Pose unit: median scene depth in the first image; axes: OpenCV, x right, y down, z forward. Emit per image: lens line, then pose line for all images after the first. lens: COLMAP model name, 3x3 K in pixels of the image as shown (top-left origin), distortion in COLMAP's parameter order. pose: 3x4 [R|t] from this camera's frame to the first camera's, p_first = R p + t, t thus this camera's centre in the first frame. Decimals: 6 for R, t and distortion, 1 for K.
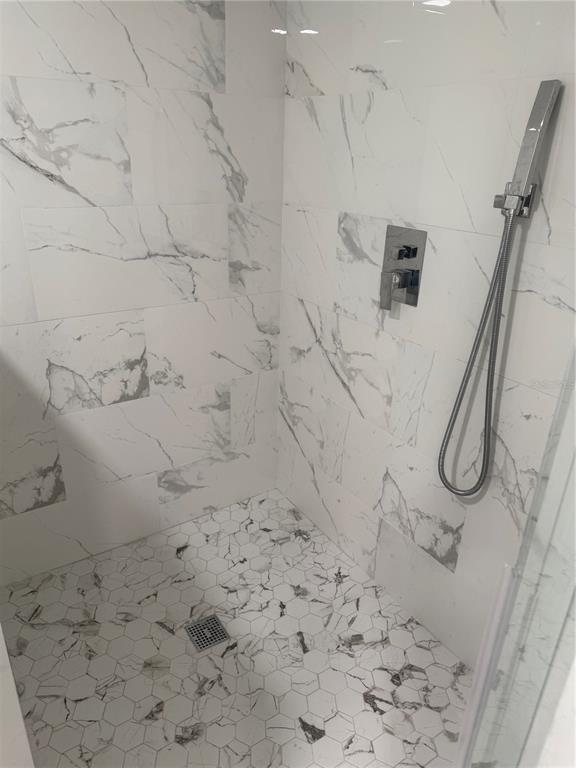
lens RADIAL K [[550.4, 0, 283.9], [0, 550.4, 387.3], [0, 0, 1]] dist [0.103558, -0.101283]
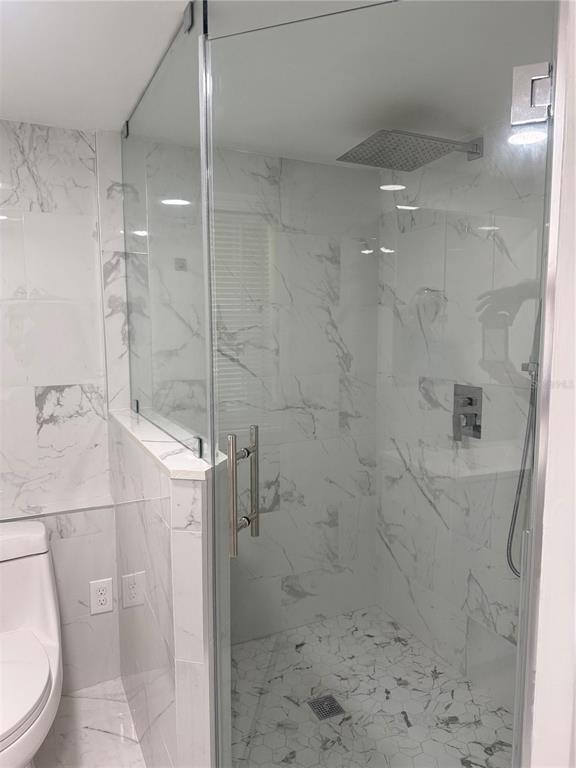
lens RADIAL K [[550.4, 0, 283.9], [0, 550.4, 387.3], [0, 0, 1]] dist [0.103558, -0.101283]
pose [[0.989183, -0.017216, -0.145673, -0.035612], [-0.026485, 0.955805, -0.292806, 0.129375], [0.144276, 0.293497, 0.945010, -0.363421]]
